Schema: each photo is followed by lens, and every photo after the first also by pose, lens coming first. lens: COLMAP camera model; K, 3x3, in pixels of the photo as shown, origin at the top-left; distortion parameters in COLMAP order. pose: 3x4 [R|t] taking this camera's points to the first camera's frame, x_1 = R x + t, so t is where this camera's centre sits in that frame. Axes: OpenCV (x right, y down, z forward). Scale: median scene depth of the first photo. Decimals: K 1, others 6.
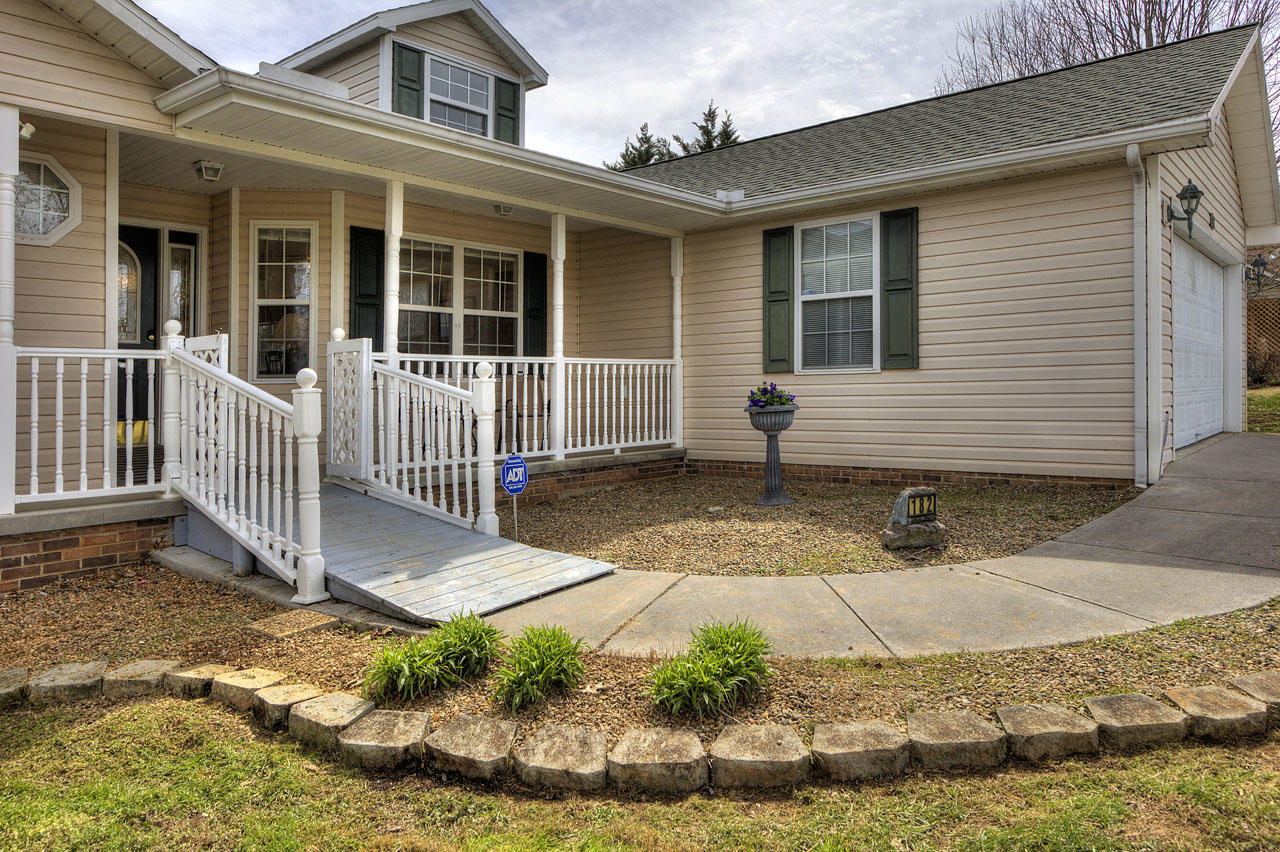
lens RADIAL K [[884.5, 0, 665.7], [0, 884.5, 340.2], [0, 0, 1]] dist [-0.011097, -0.007837]
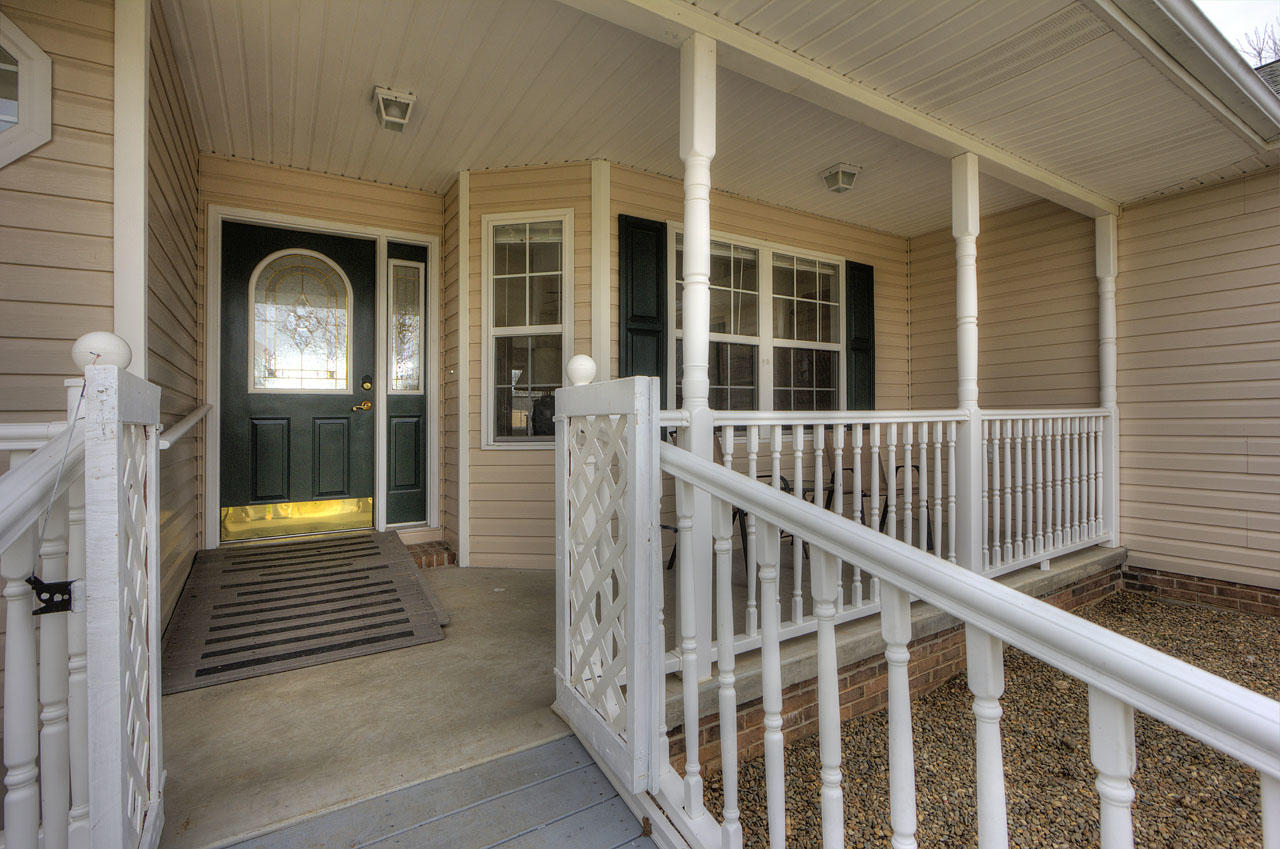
lens RADIAL K [[605.6, 0, 651.5], [0, 605.6, 401.1], [0, 0, 1]] dist [-0.012696, 0.001634]
pose [[0.950699, -0.006886, -0.310037, -0.191652], [0.015437, 0.999565, 0.025135, 0.000878], [0.309729, -0.028682, 0.950392, 0.566461]]
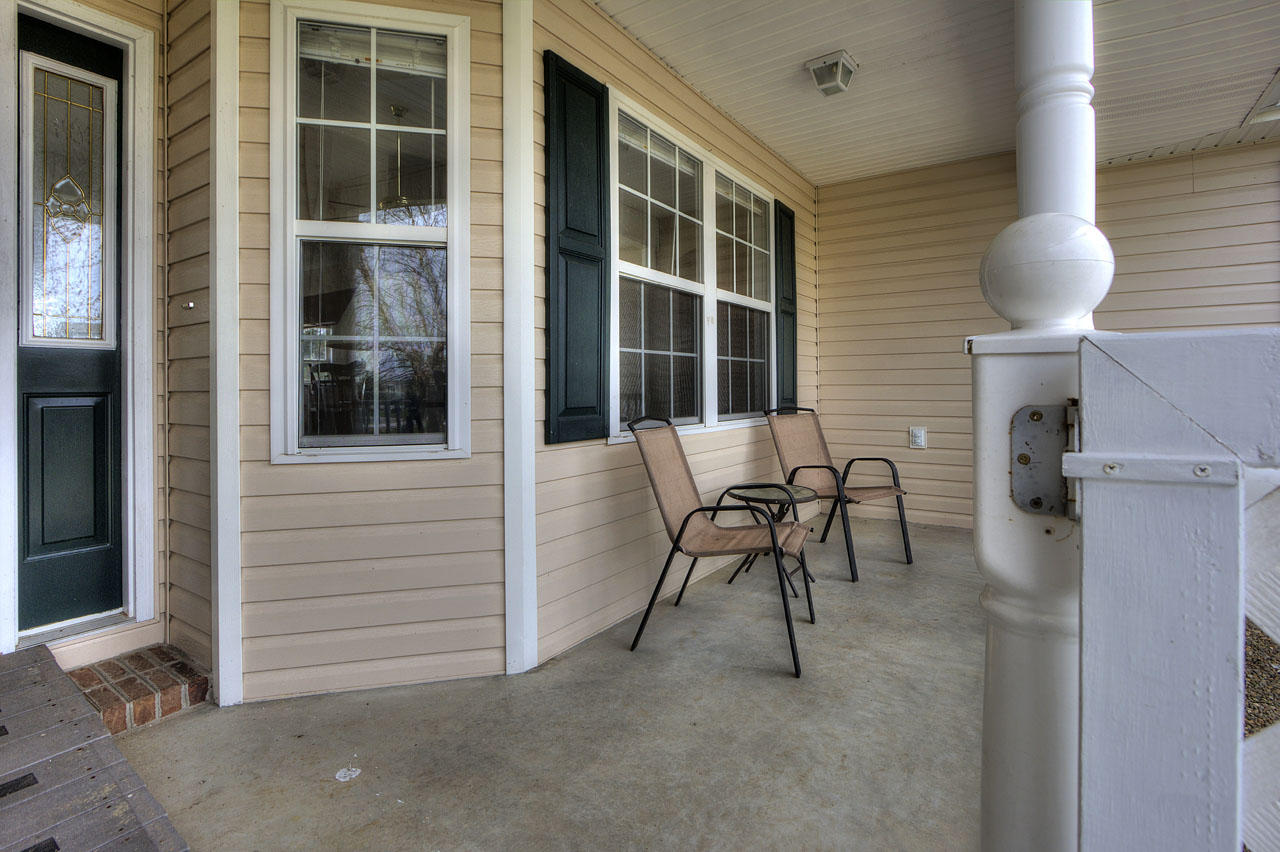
lens RADIAL K [[605.6, 0, 643.5], [0, 605.6, 385.4], [0, 0, 1]] dist [-0.012696, 0.001634]
pose [[0.995172, 0.013529, 0.097207, -0.337076], [-0.018804, 0.998388, 0.053556, 0.003139], [-0.096325, -0.055125, 0.993822, 0.721201]]
